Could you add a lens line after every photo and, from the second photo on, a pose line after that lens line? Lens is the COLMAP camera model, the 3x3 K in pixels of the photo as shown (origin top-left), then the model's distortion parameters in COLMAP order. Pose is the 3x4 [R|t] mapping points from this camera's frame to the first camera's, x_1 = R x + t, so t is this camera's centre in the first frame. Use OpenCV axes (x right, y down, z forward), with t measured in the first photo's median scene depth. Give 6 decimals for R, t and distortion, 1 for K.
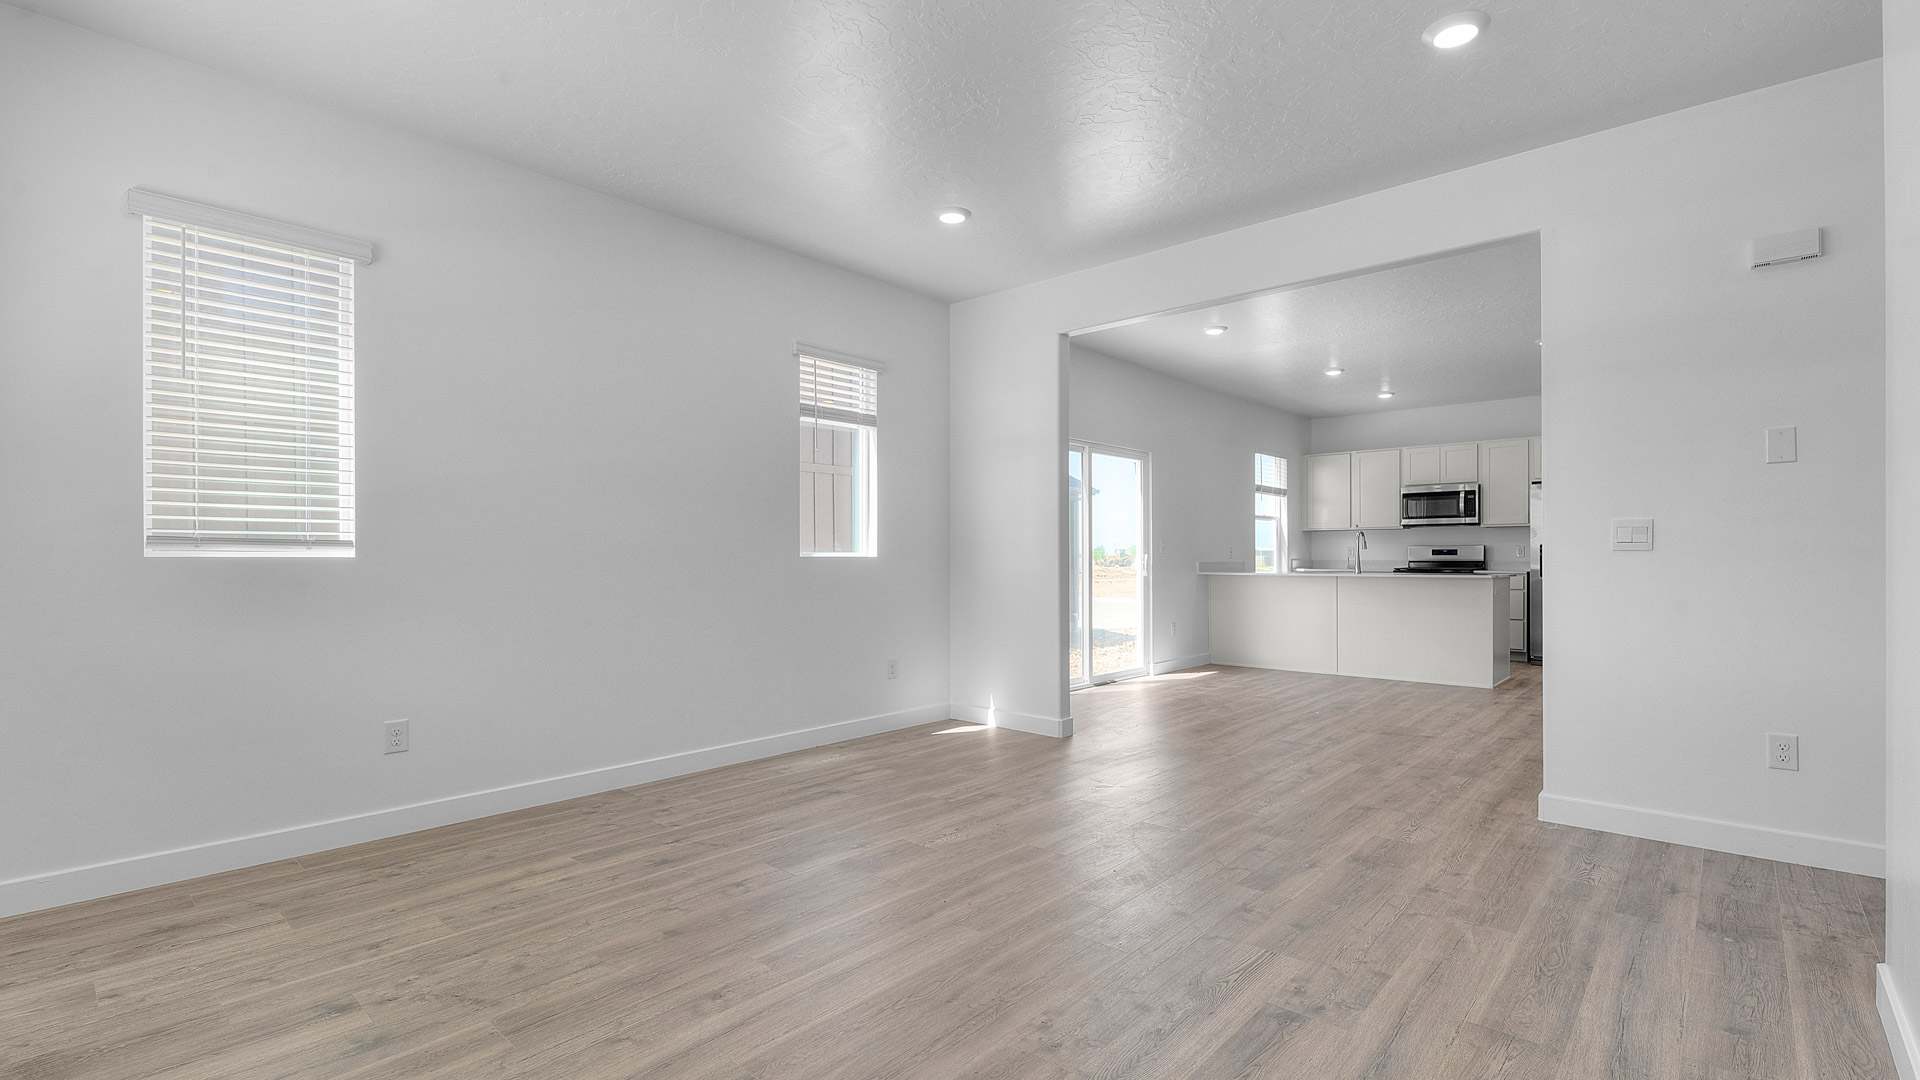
lens RADIAL K [[863.5, 0, 963.5], [0, 863.5, 551.1], [0, 0, 1]] dist [0.002905, -0.002237]
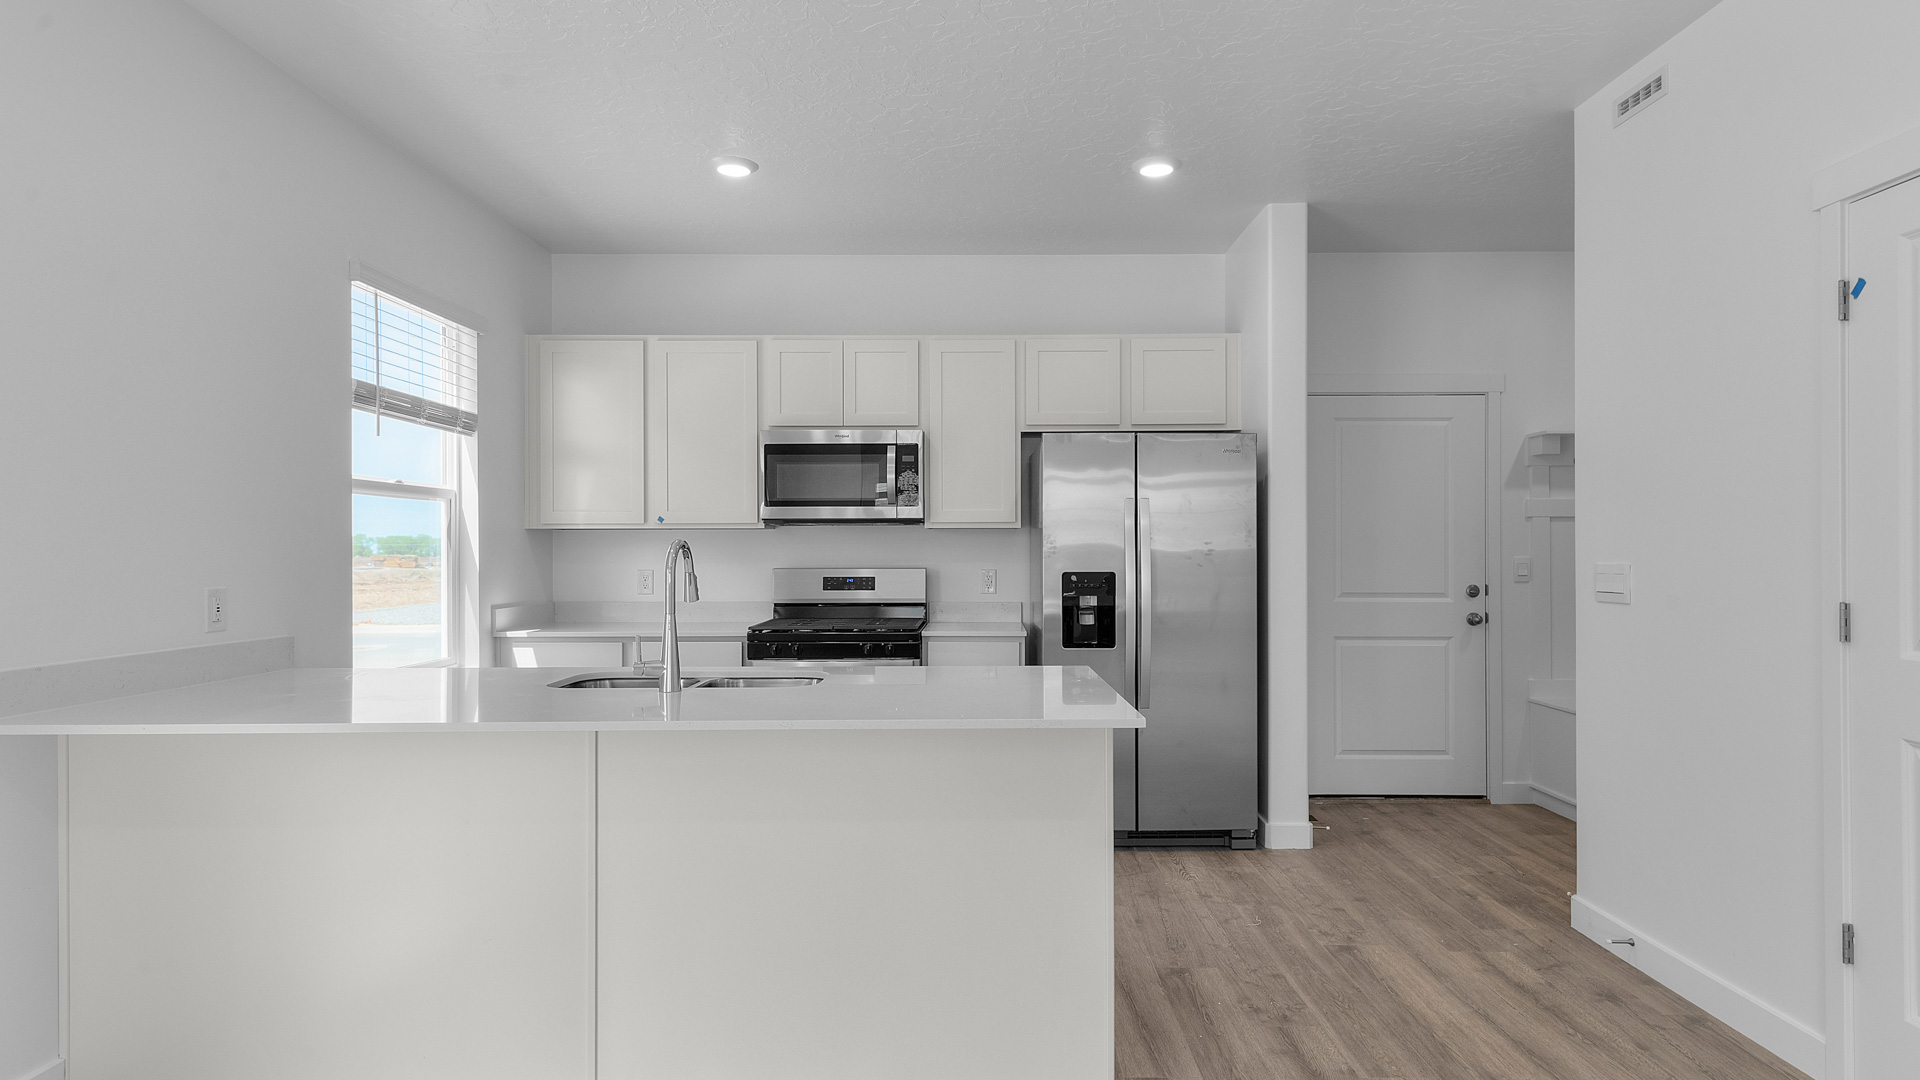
lens RADIAL K [[1021.5, 0, 967.1], [0, 1021.5, 549.2], [0, 0, 1]] dist [0.017627, -0.000837]
pose [[0.749490, 0.000077, 0.662016, 0.255351], [-0.002238, 0.999995, 0.002417, -0.017472], [-0.662012, -0.003293, 0.749486, 0.566787]]
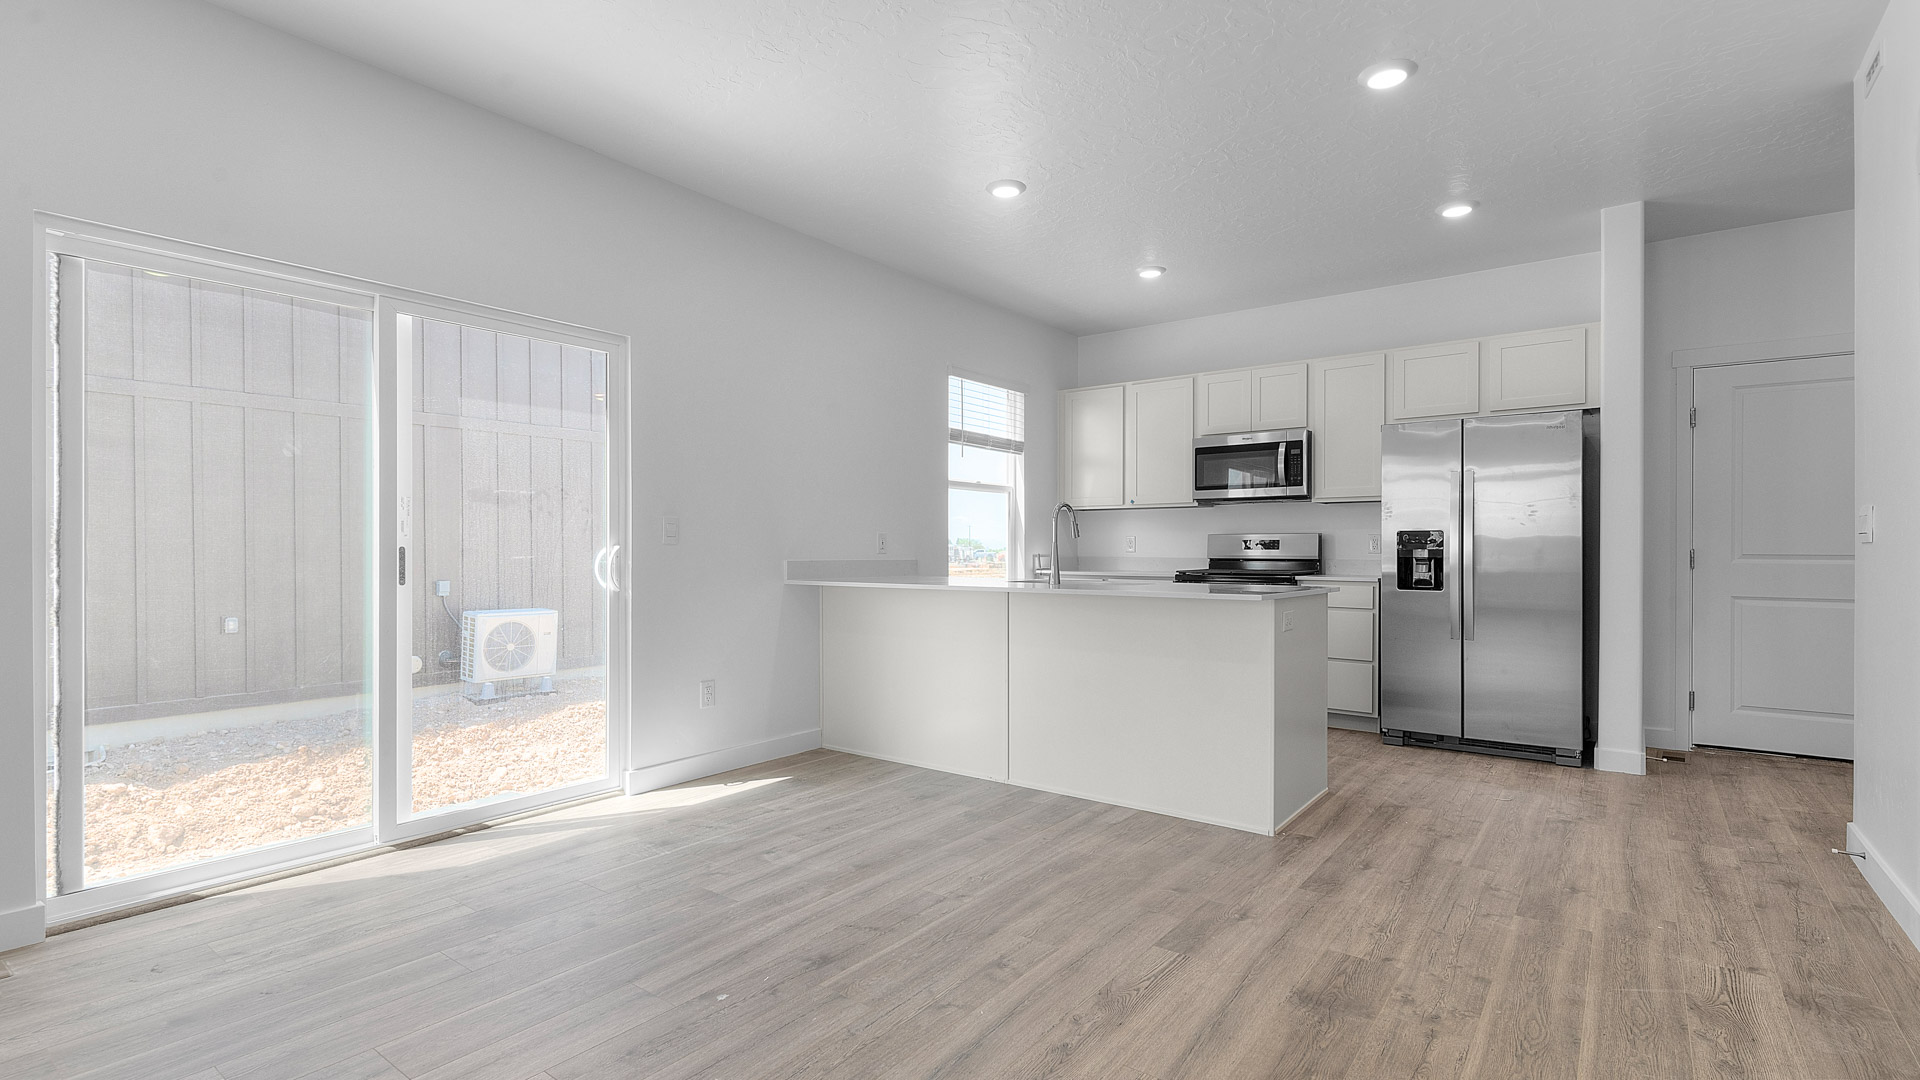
lens RADIAL K [[866.5, 0, 975.3], [0, 866.5, 550.4], [0, 0, 1]] dist [0.004946, -0.001037]
pose [[0.996235, 0.001702, 0.086681, 0.300883], [-0.002361, 0.999969, 0.007510, 0.001465], [-0.086666, -0.007687, 0.996208, 0.403448]]
